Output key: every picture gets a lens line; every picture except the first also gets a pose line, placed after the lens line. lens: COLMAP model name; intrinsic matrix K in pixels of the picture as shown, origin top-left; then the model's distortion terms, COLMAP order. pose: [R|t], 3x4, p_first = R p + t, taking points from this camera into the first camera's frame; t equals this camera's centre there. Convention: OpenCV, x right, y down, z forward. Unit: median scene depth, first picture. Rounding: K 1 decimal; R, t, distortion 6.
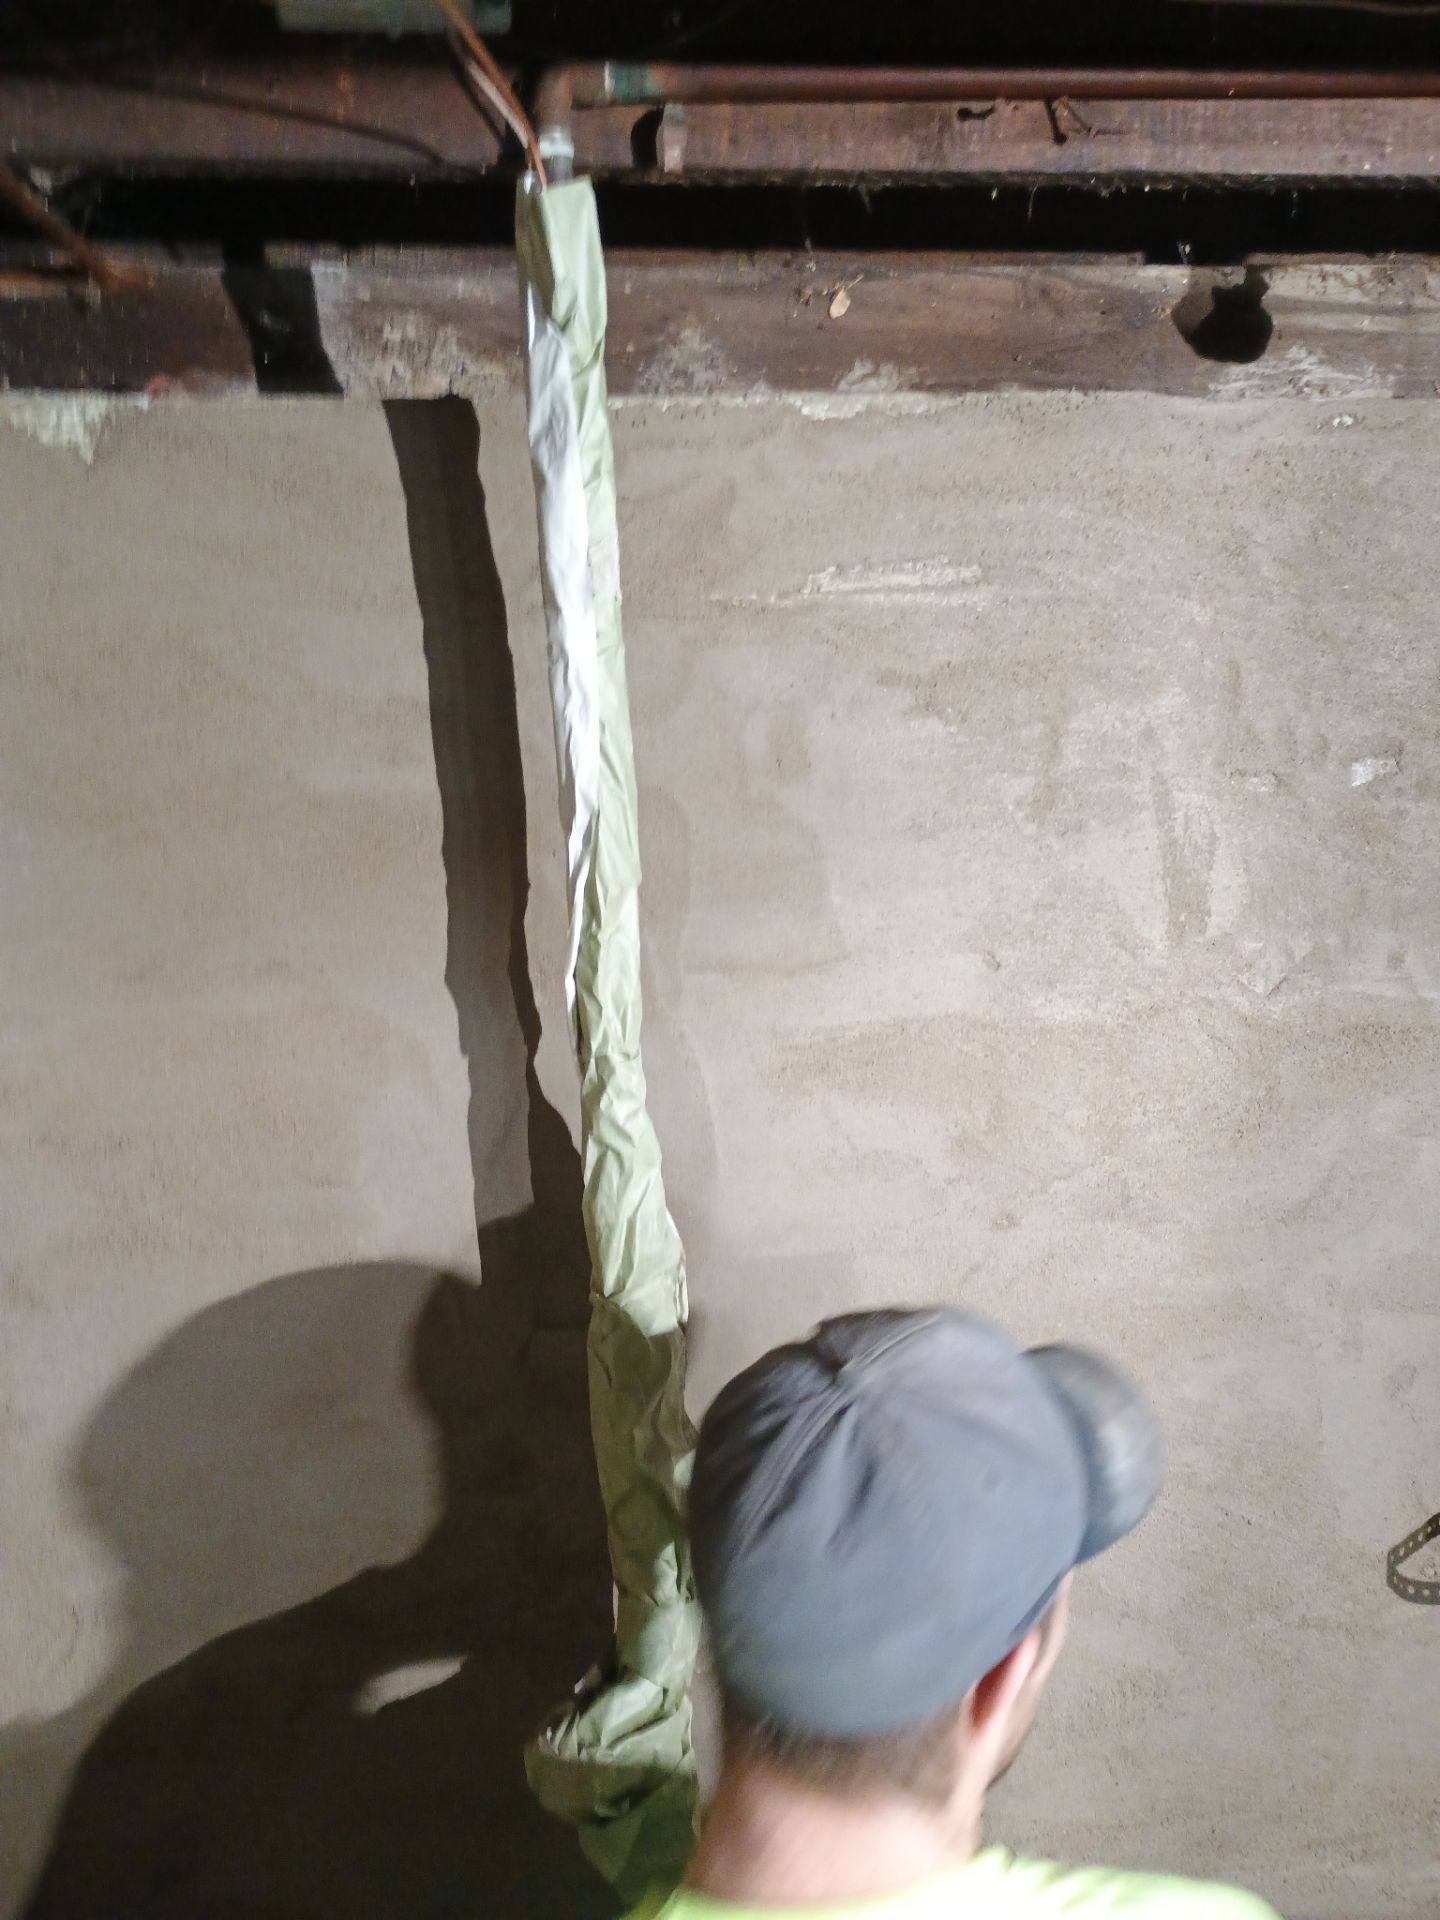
lens RADIAL K [[1648.9, 0, 701.2], [0, 1648.9, 969.7], [0, 0, 1]] dist [0.064024, -0.076925]
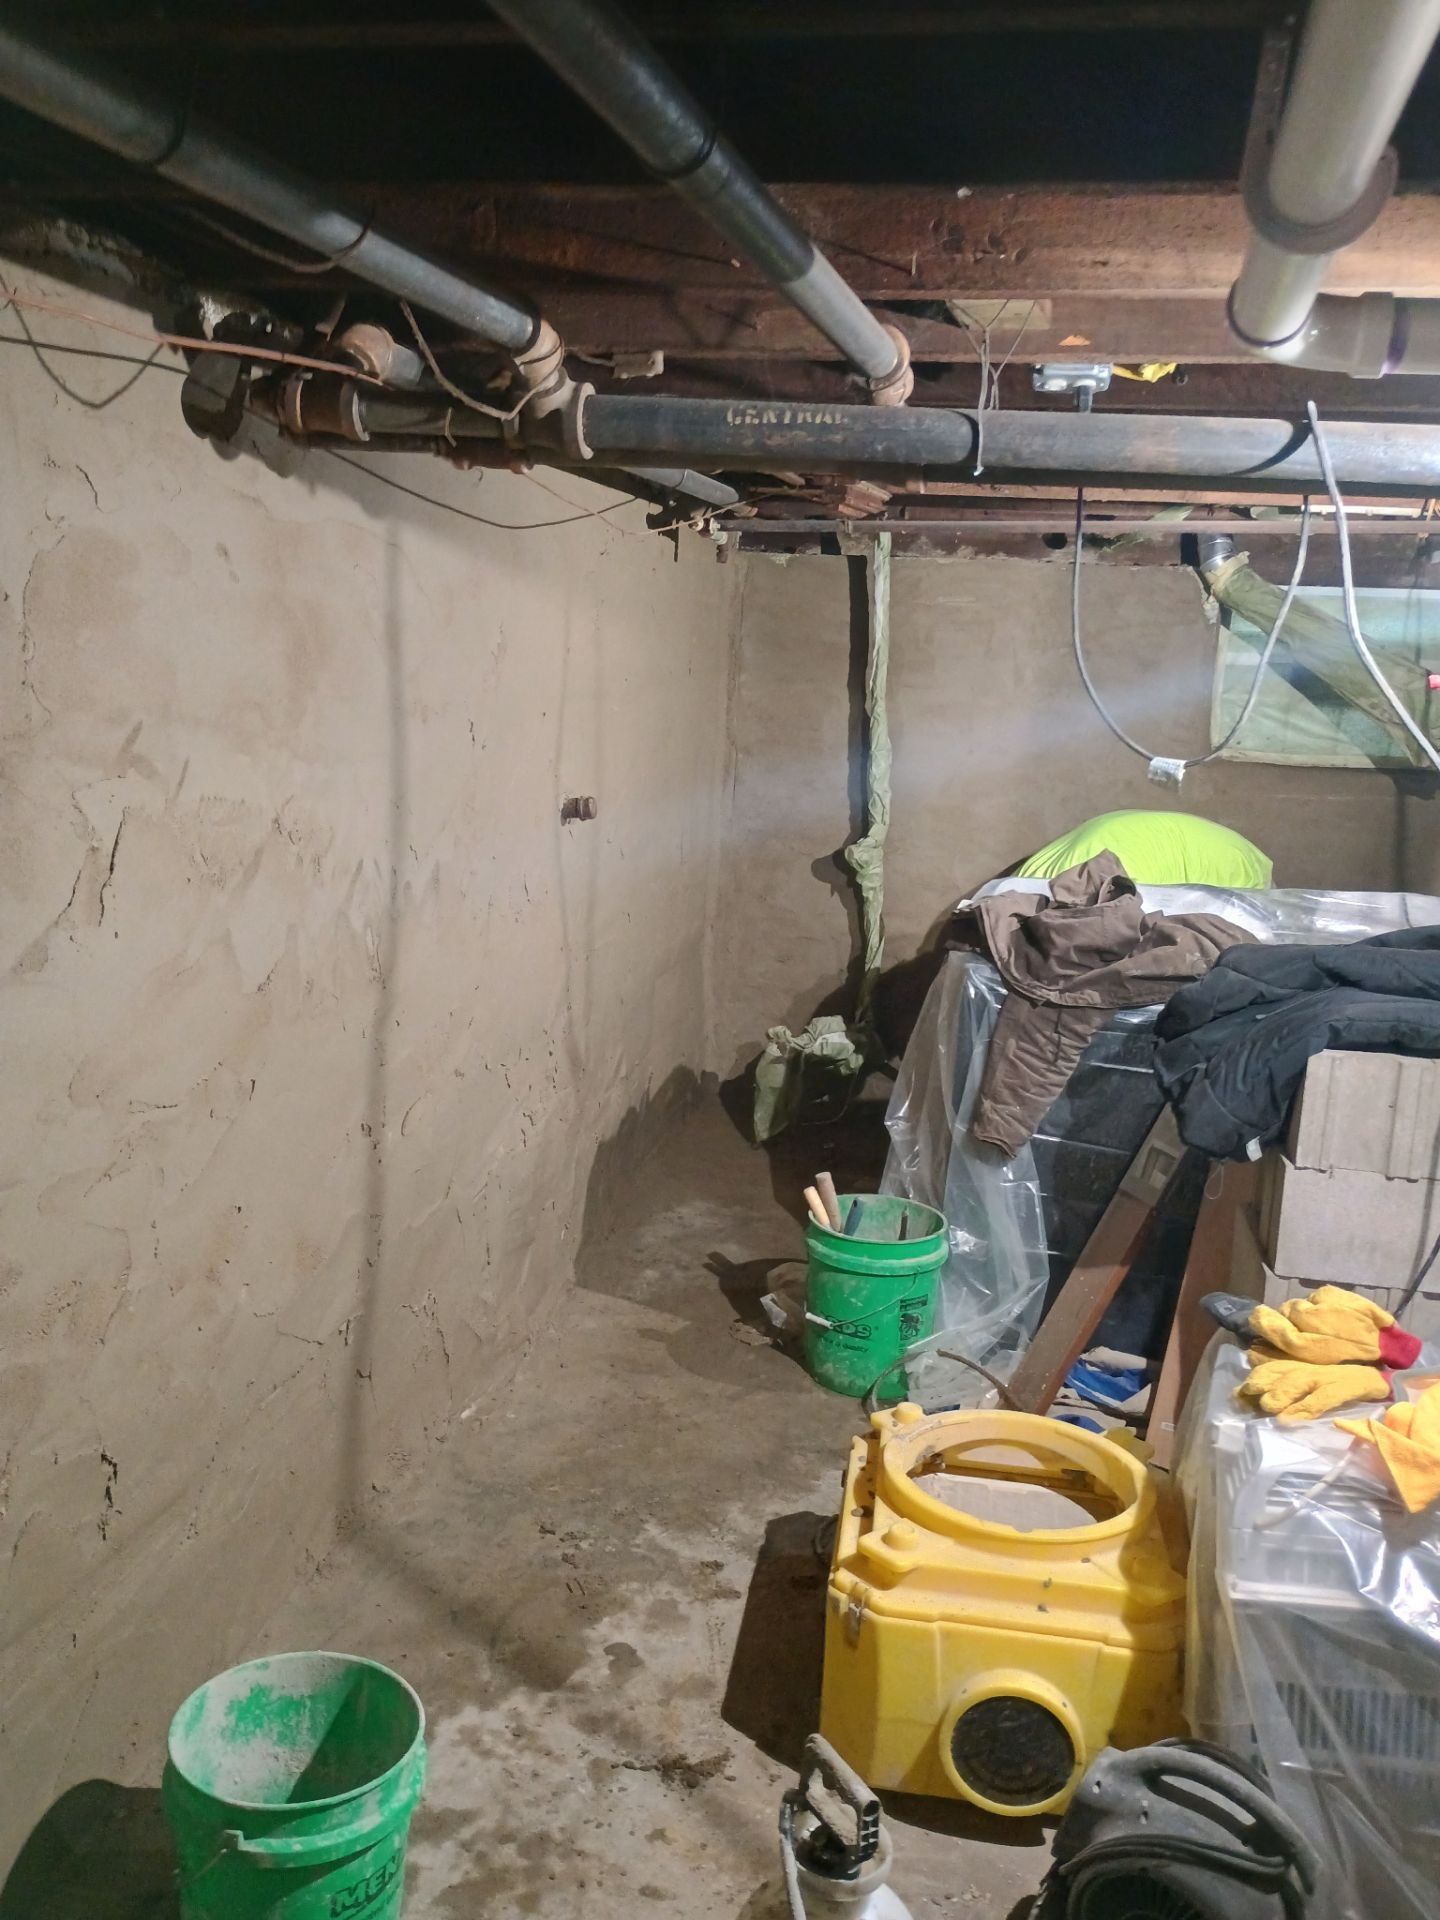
lens RADIAL K [[1648.9, 0, 689.3], [0, 1648.9, 982.1], [0, 0, 1]] dist [0.064024, -0.076925]
pose [[0.954118, 0.117917, -0.275235, 0.746868], [-0.105511, 0.992636, 0.059508, 0.569157], [0.280225, -0.027737, 0.959533, -3.356503]]
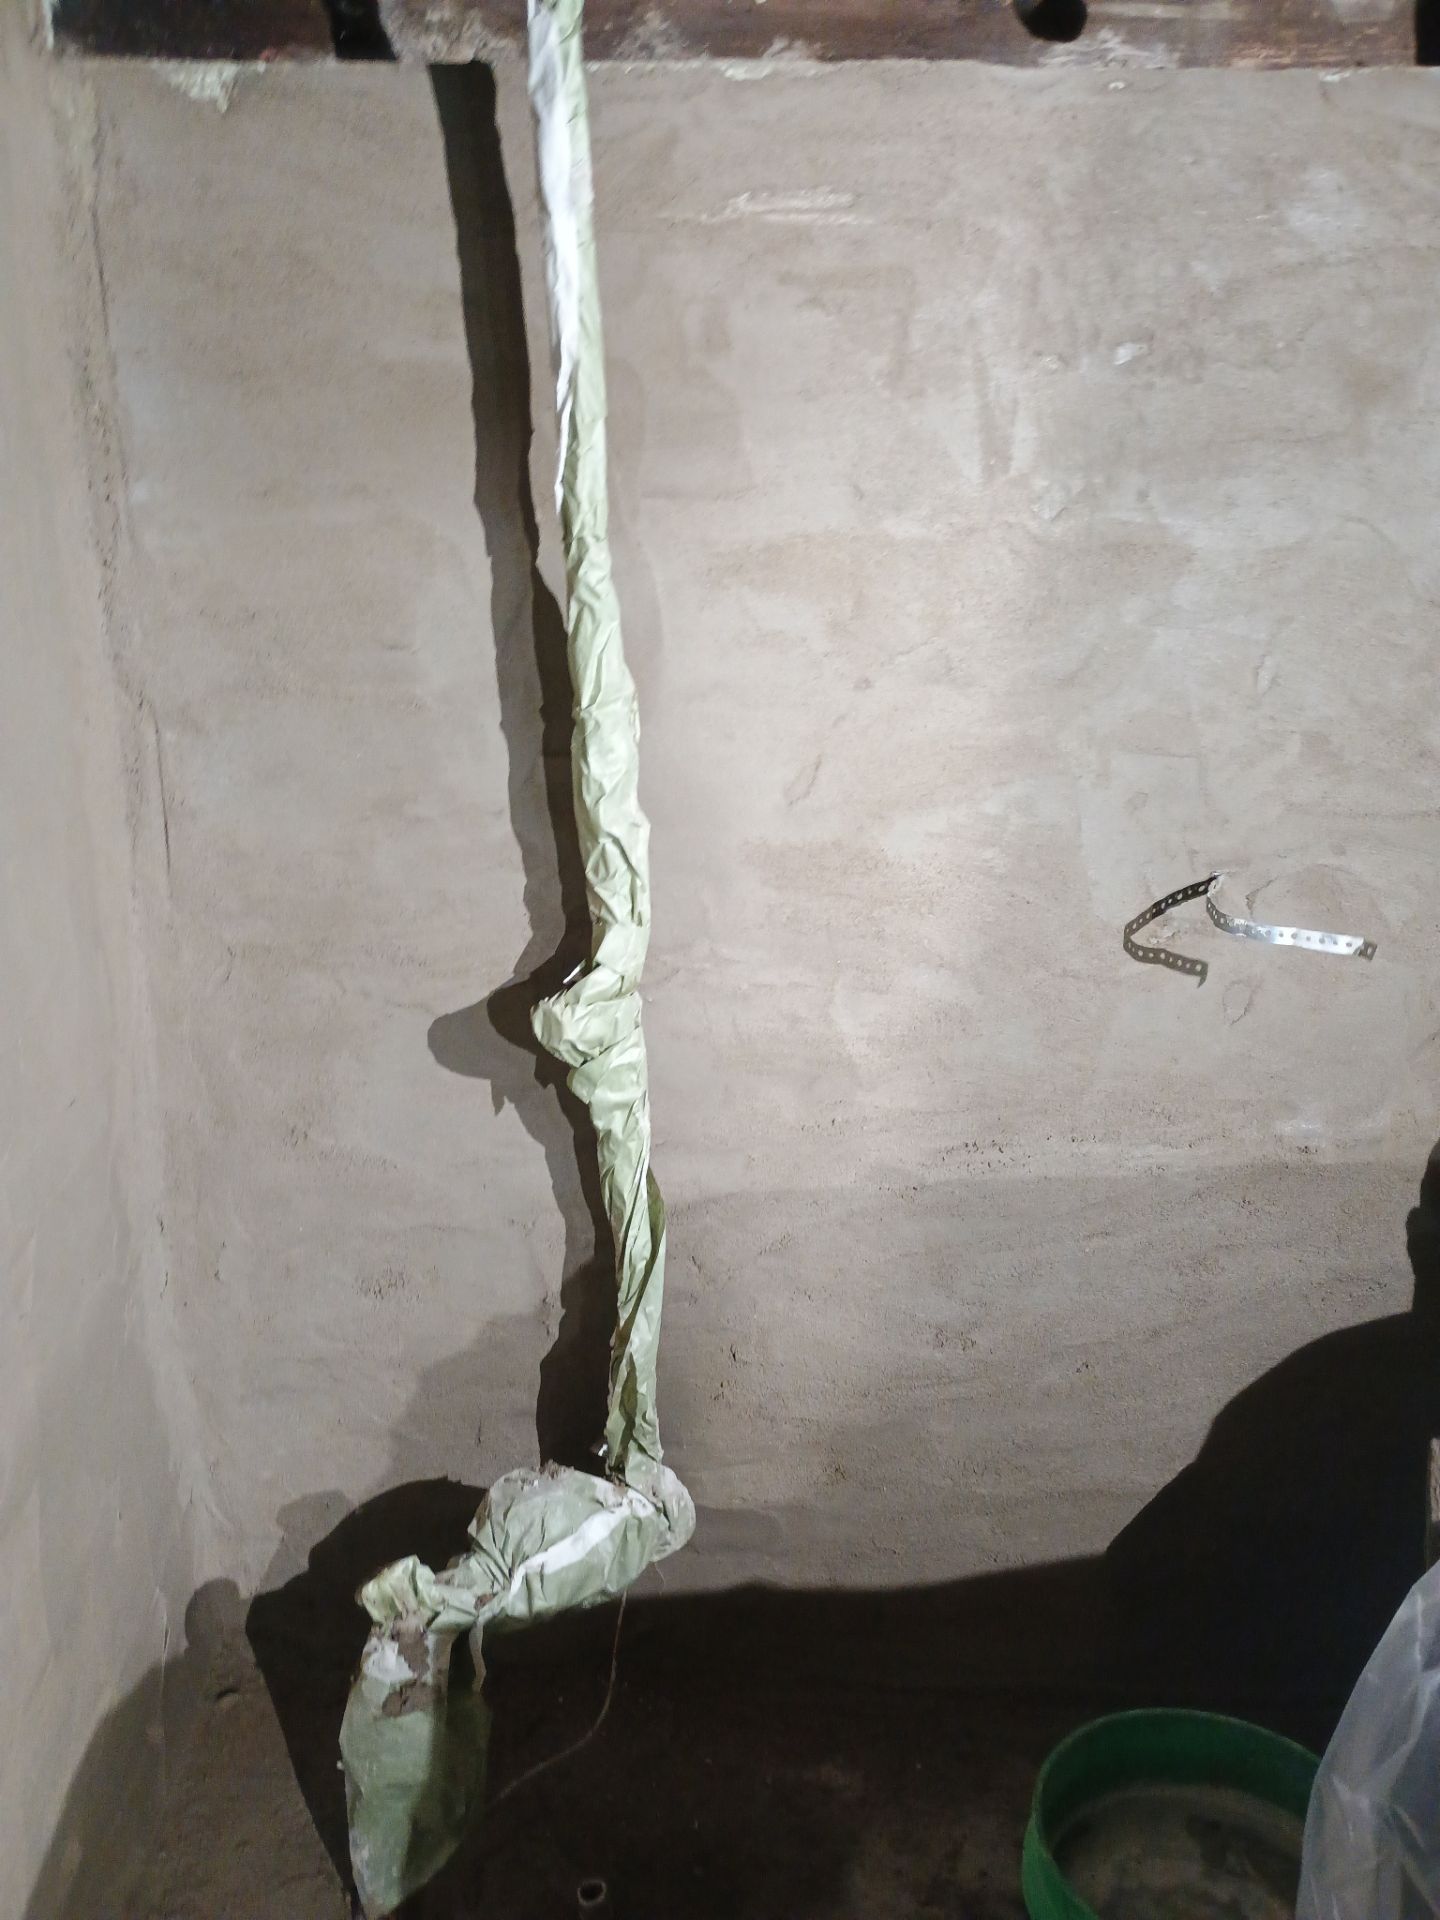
lens RADIAL K [[1648.9, 0, 687.3], [0, 1648.9, 972.1], [0, 0, 1]] dist [0.064024, -0.076925]
pose [[0.999528, 0.017222, -0.025444, 0.071690], [-0.013359, 0.989359, 0.144880, 0.195157], [0.027669, -0.144471, 0.989122, -0.467971]]
